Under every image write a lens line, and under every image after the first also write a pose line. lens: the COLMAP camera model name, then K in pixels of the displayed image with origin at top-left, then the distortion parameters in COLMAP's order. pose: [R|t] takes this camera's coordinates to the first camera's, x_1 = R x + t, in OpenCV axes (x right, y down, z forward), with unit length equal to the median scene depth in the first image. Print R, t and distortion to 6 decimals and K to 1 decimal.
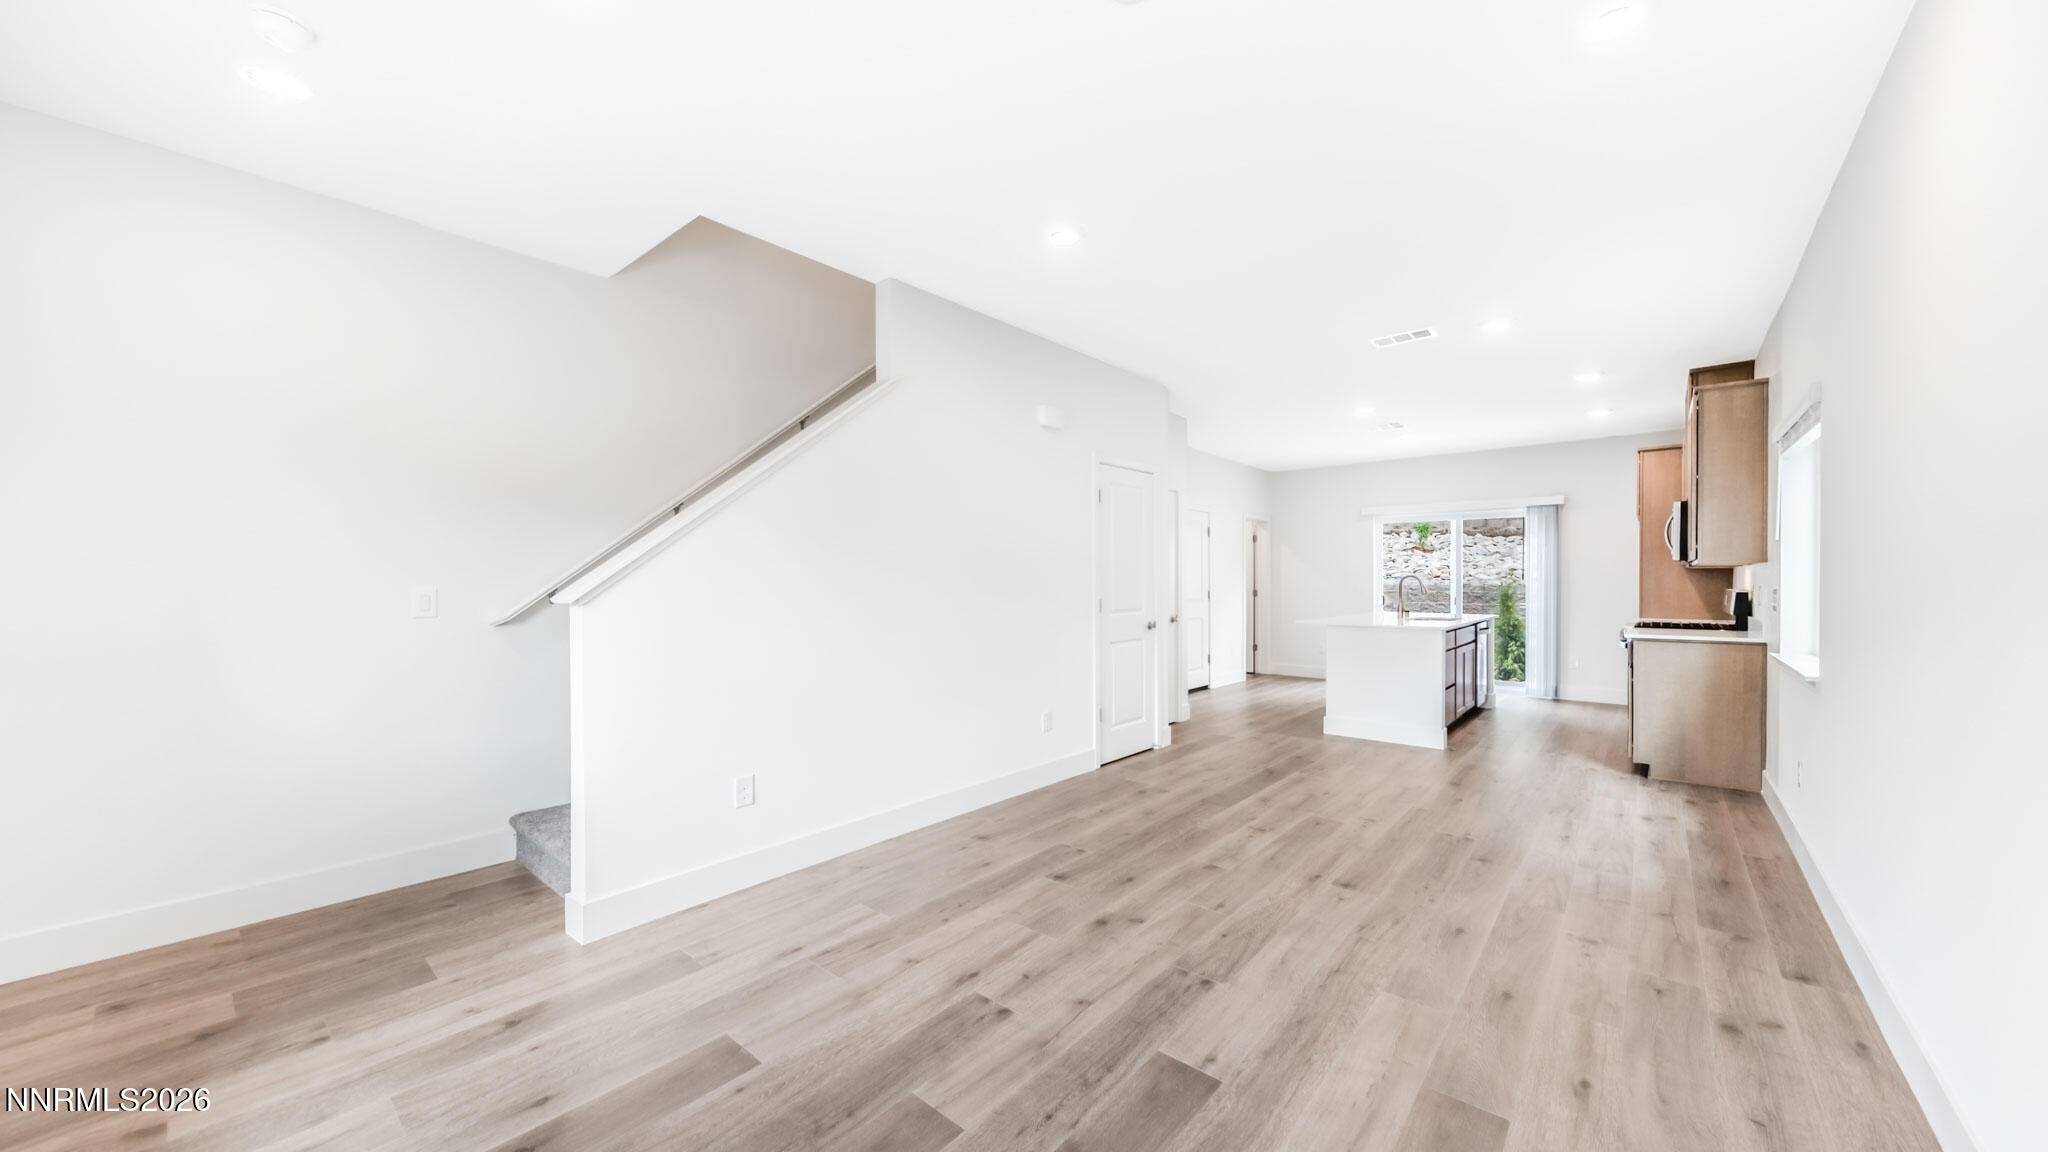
lens RADIAL K [[718.8, 0, 1036.6], [0, 718.8, 585.7], [0, 0, 1]] dist [0.004690, -0.002662]
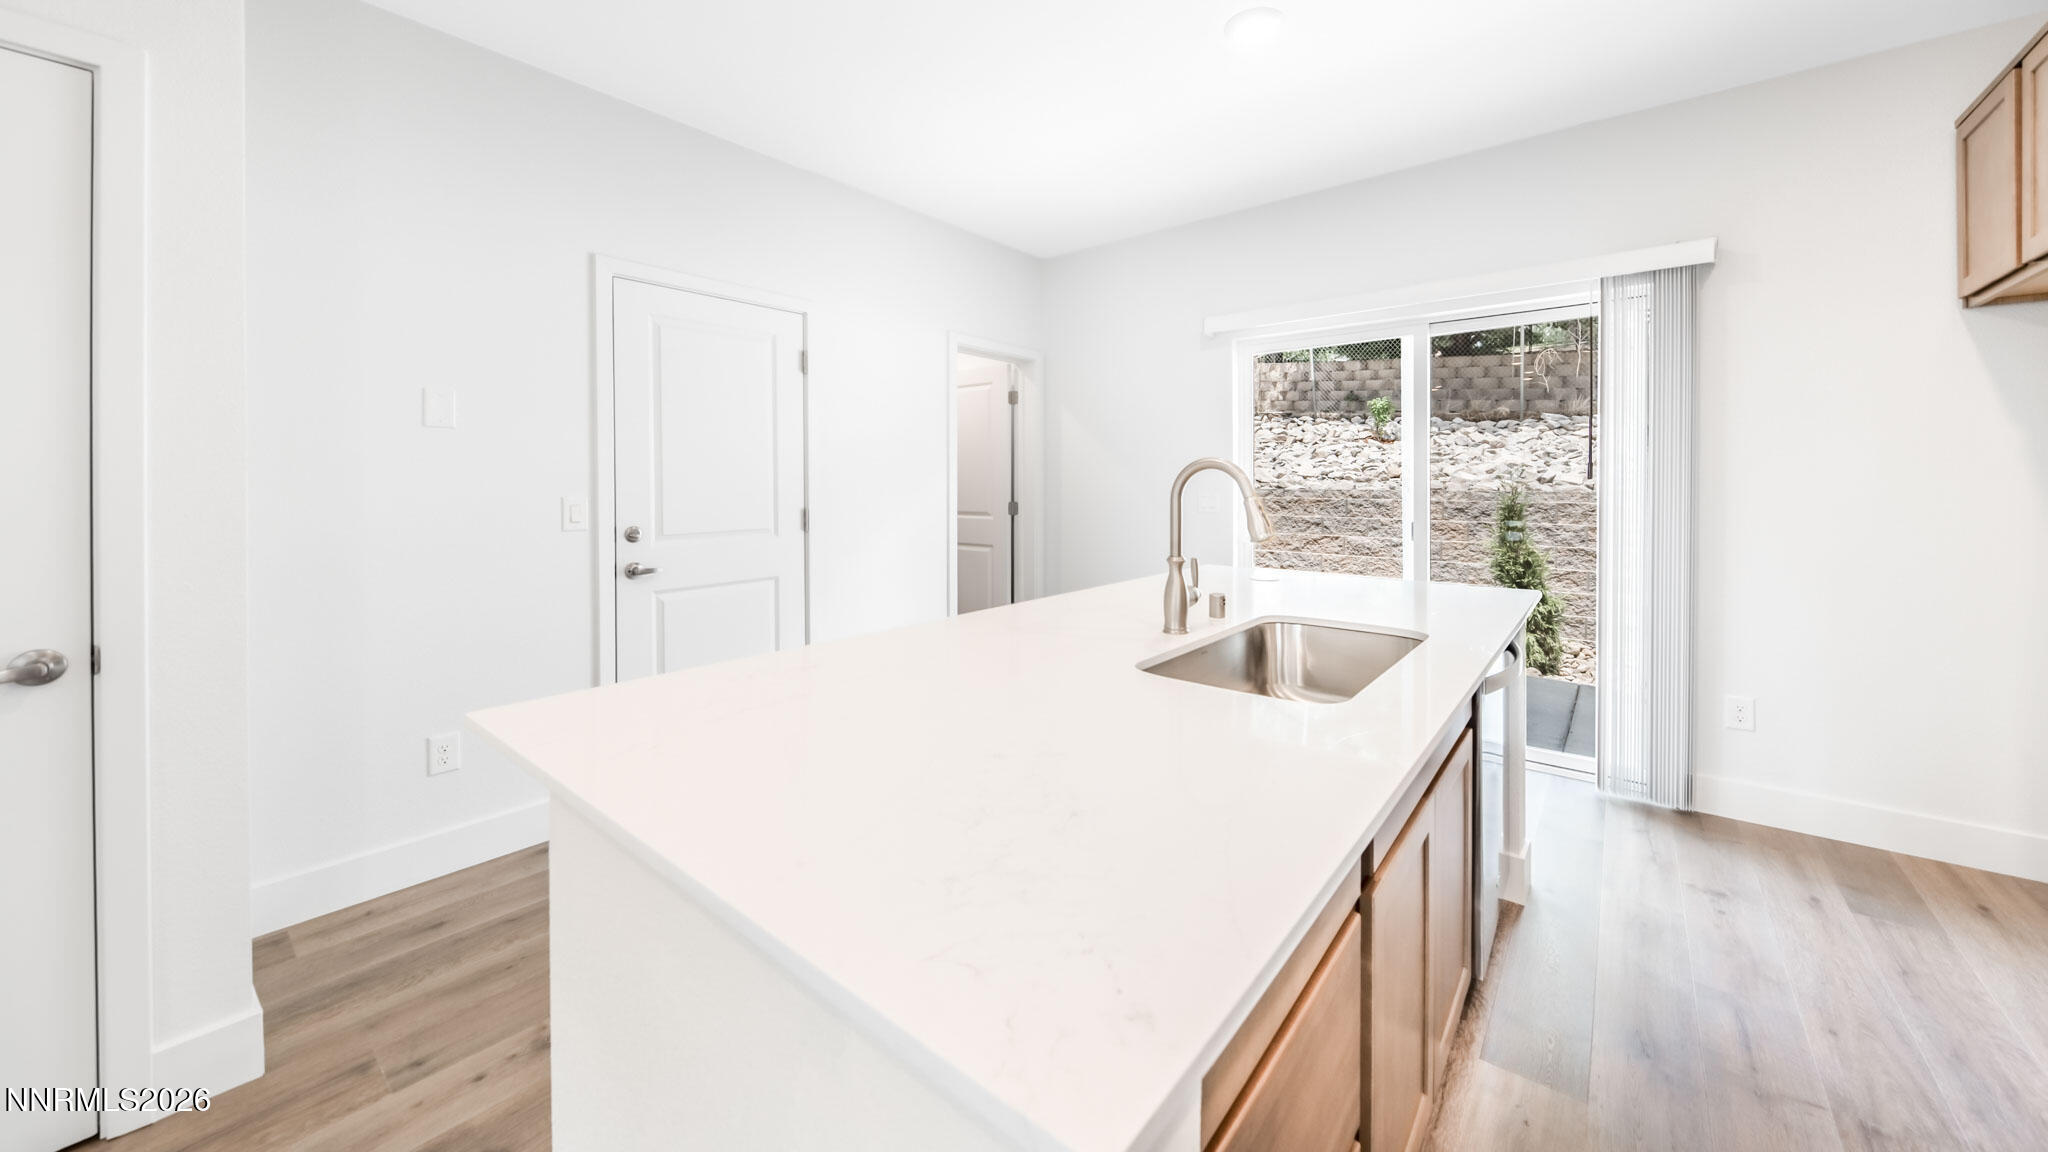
lens RADIAL K [[718.8, 0, 1040.7], [0, 718.8, 503.1], [0, 0, 1]] dist [0.004690, -0.002662]
pose [[0.999483, -0.004882, 0.031765, 0.226872], [0.004312, 0.999829, 0.017977, -0.001880], [-0.031848, -0.017831, 0.999334, 0.381343]]
